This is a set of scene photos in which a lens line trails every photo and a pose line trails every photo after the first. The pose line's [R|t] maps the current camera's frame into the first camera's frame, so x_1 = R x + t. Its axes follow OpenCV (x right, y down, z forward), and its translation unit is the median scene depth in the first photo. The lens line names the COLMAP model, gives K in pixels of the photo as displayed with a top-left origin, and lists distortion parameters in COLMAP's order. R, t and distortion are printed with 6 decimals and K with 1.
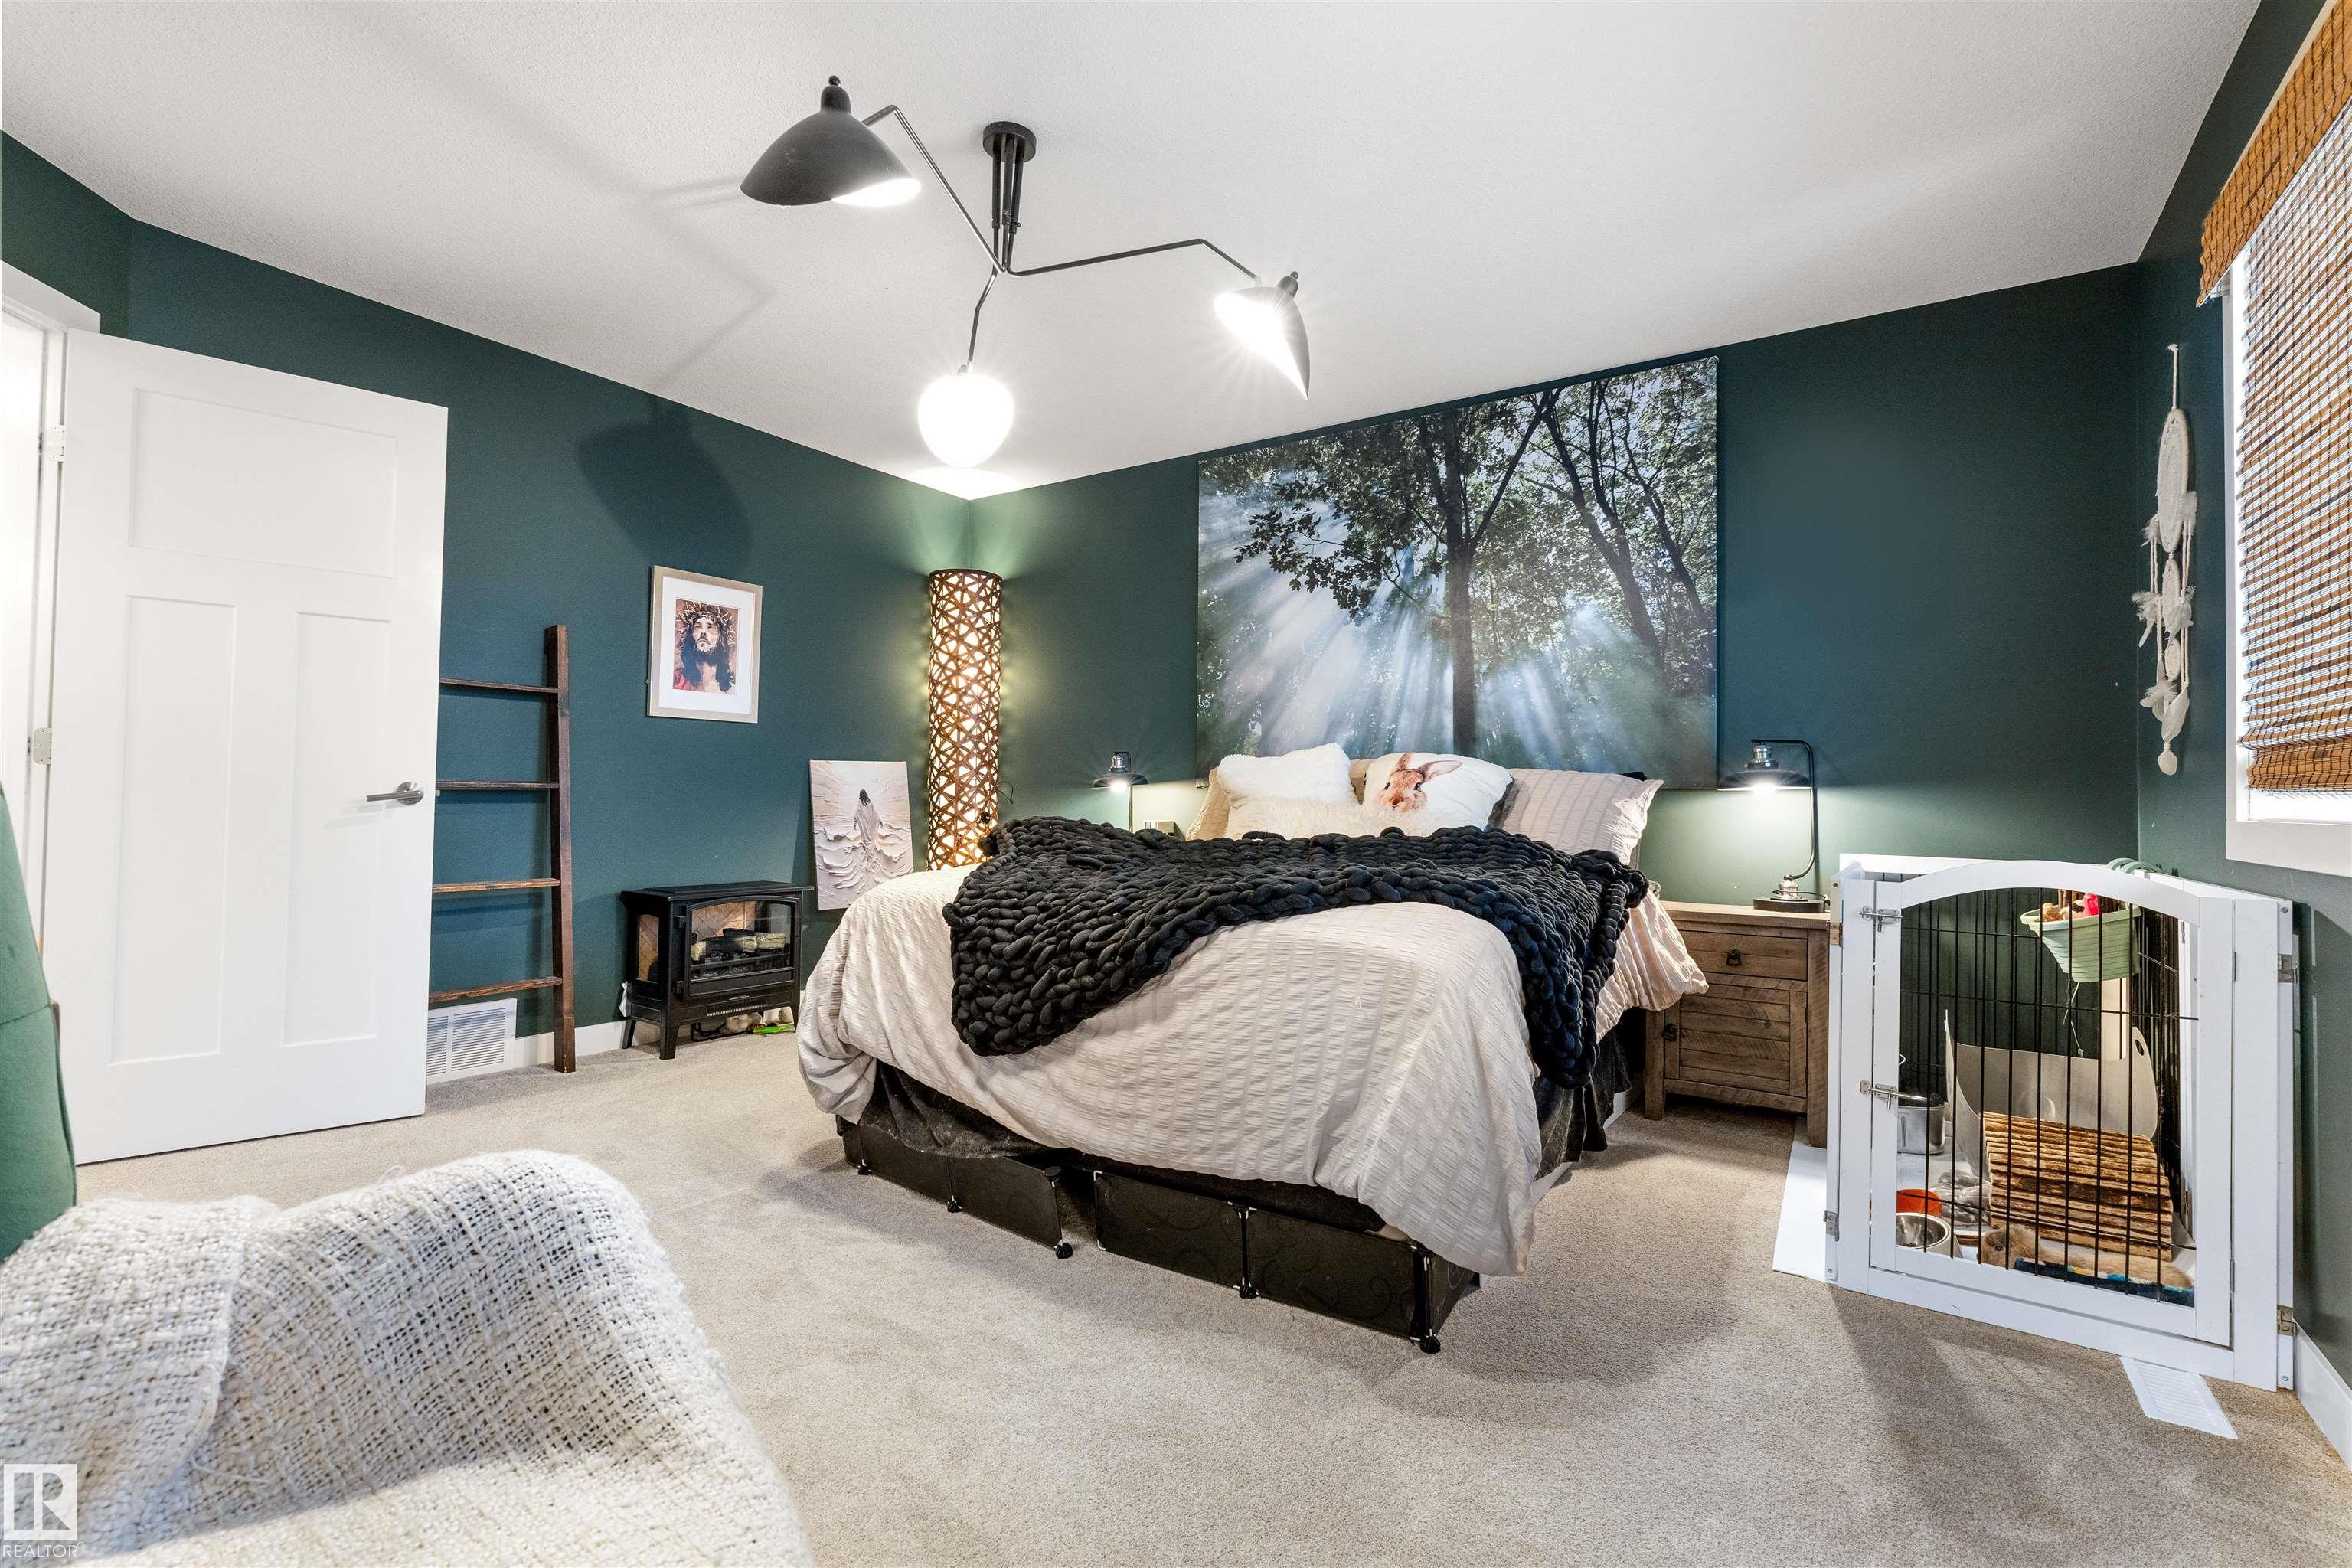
lens RADIAL K [[1042.0, 0, 1177.6], [0, 1042.0, 776.3], [0, 0, 1]] dist [-0.004184, 0.000274]
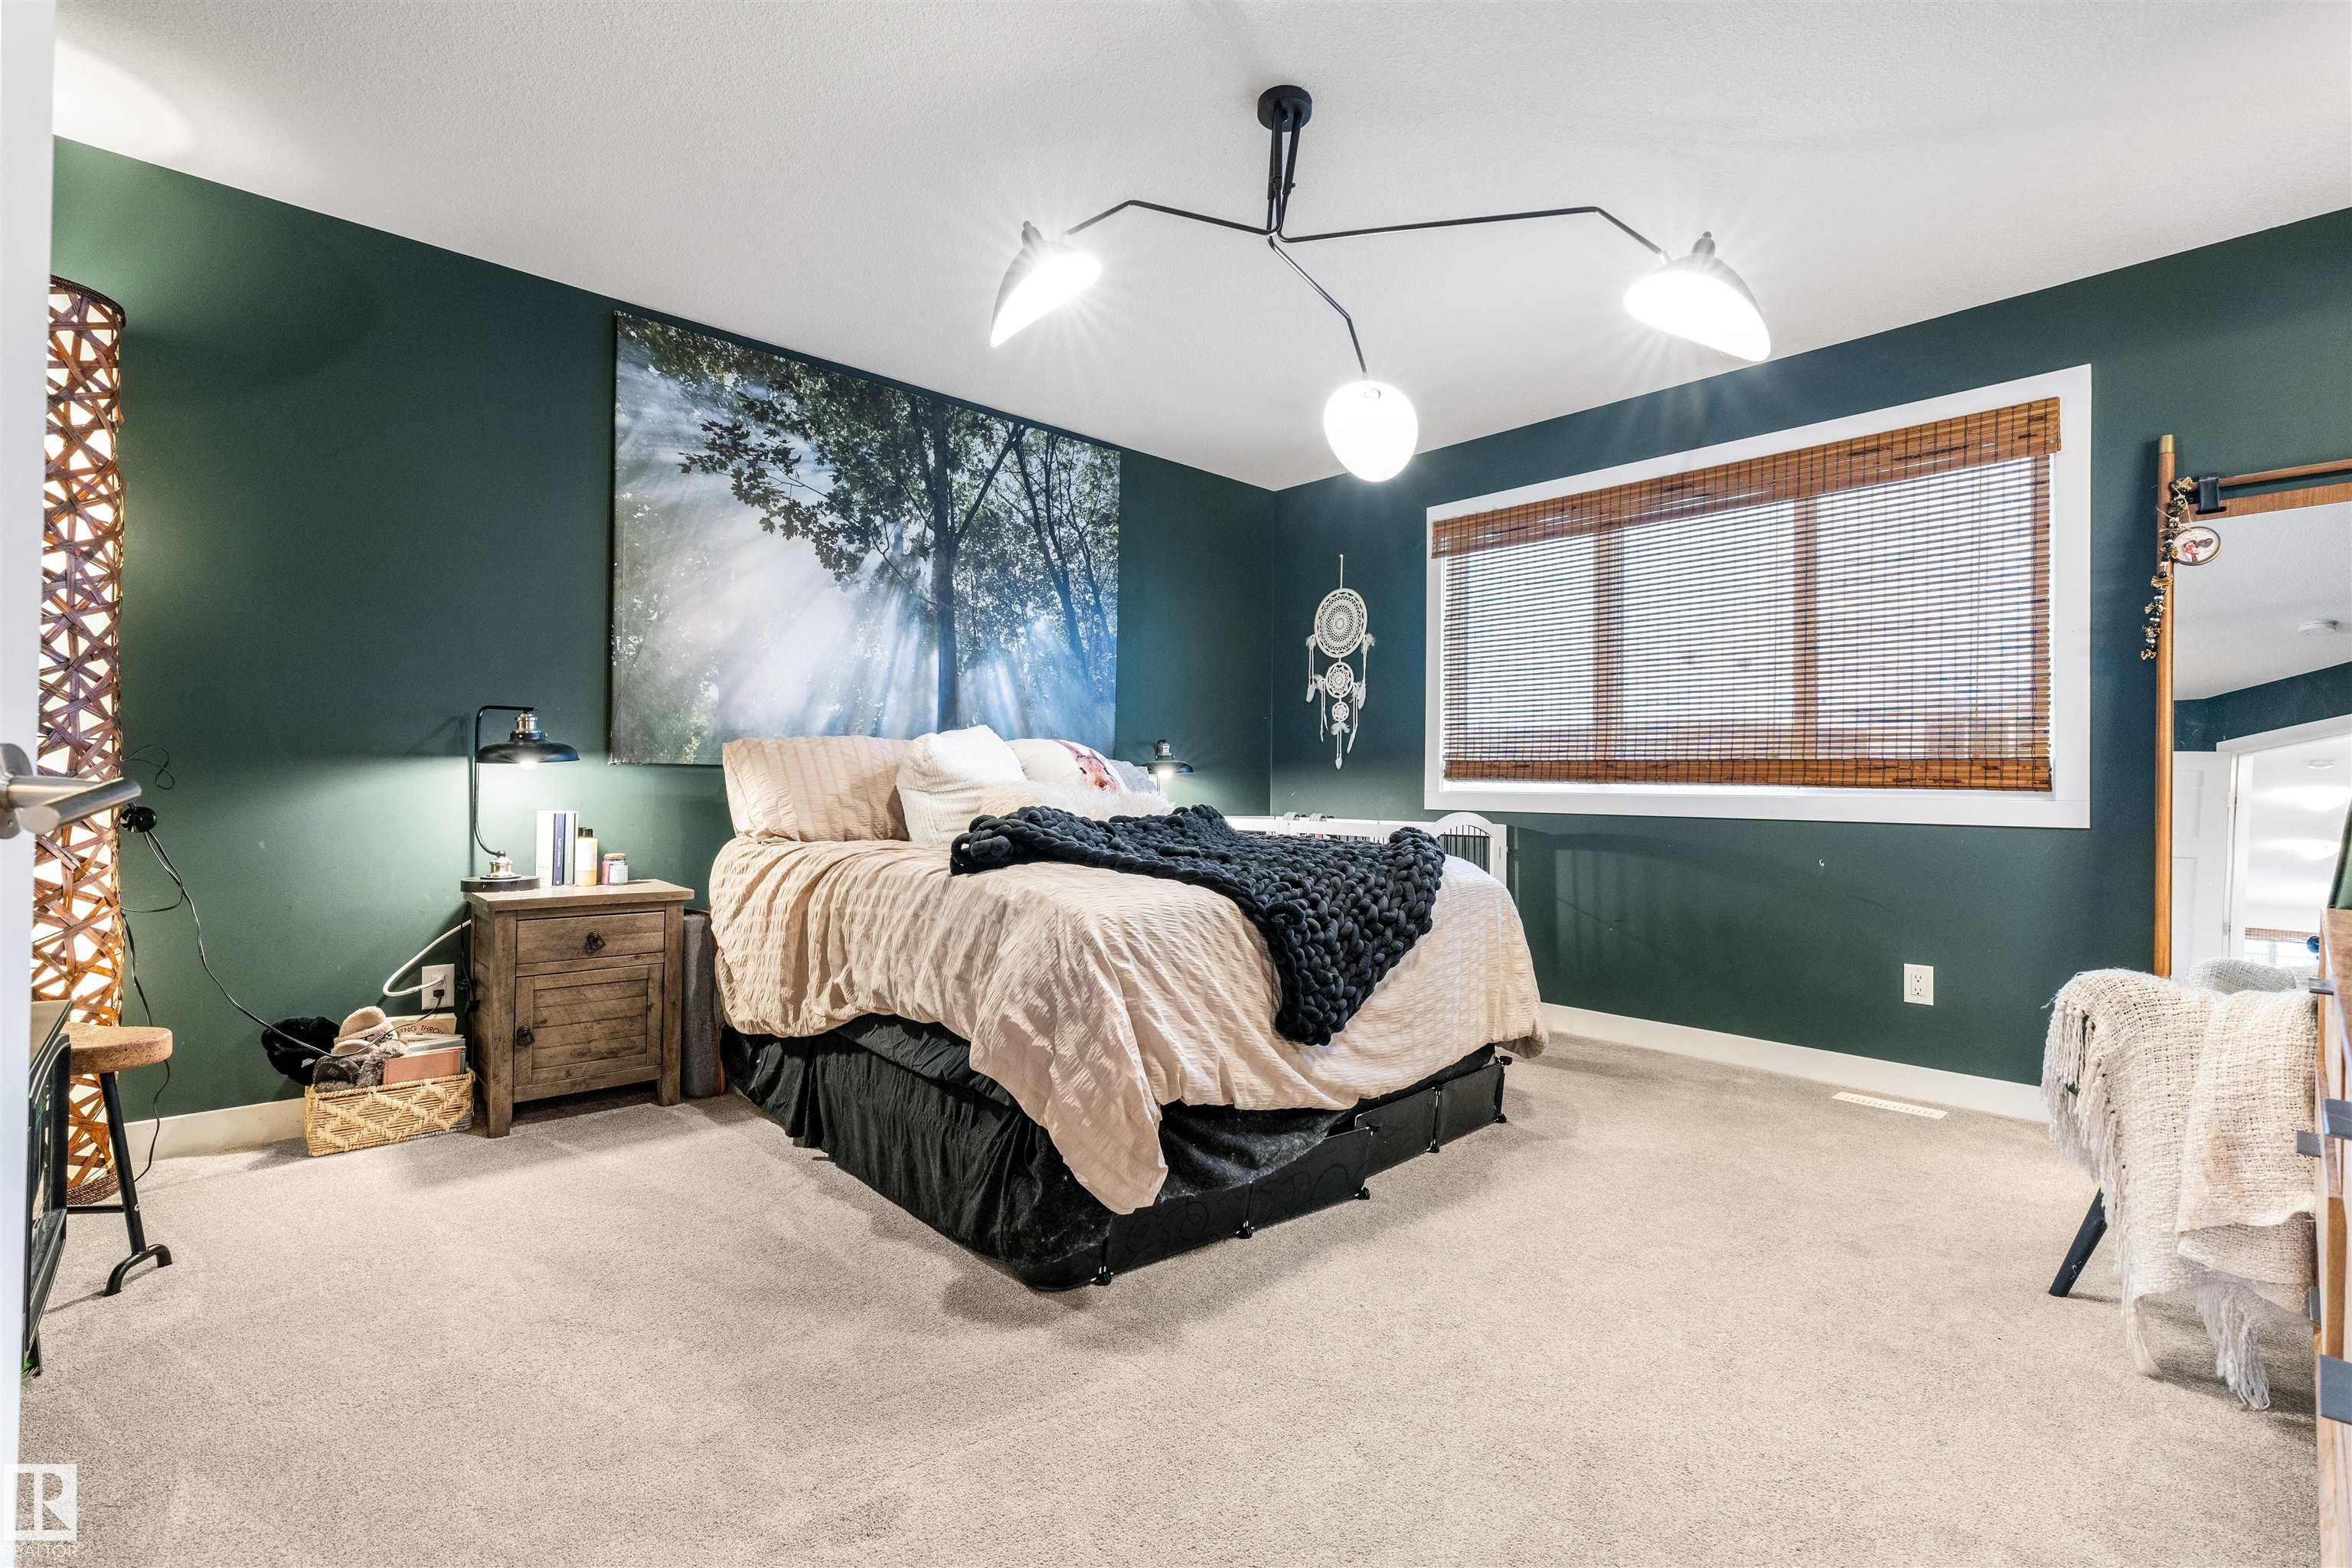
lens RADIAL K [[1042.0, 0, 1177.6], [0, 1042.0, 776.3], [0, 0, 1]] dist [-0.004184, 0.000274]
pose [[0.242264, -0.000639, 0.970210, -0.685504], [-0.026646, 0.999618, 0.007312, 0.004189], [-0.969844, -0.027623, 0.242154, 0.518787]]
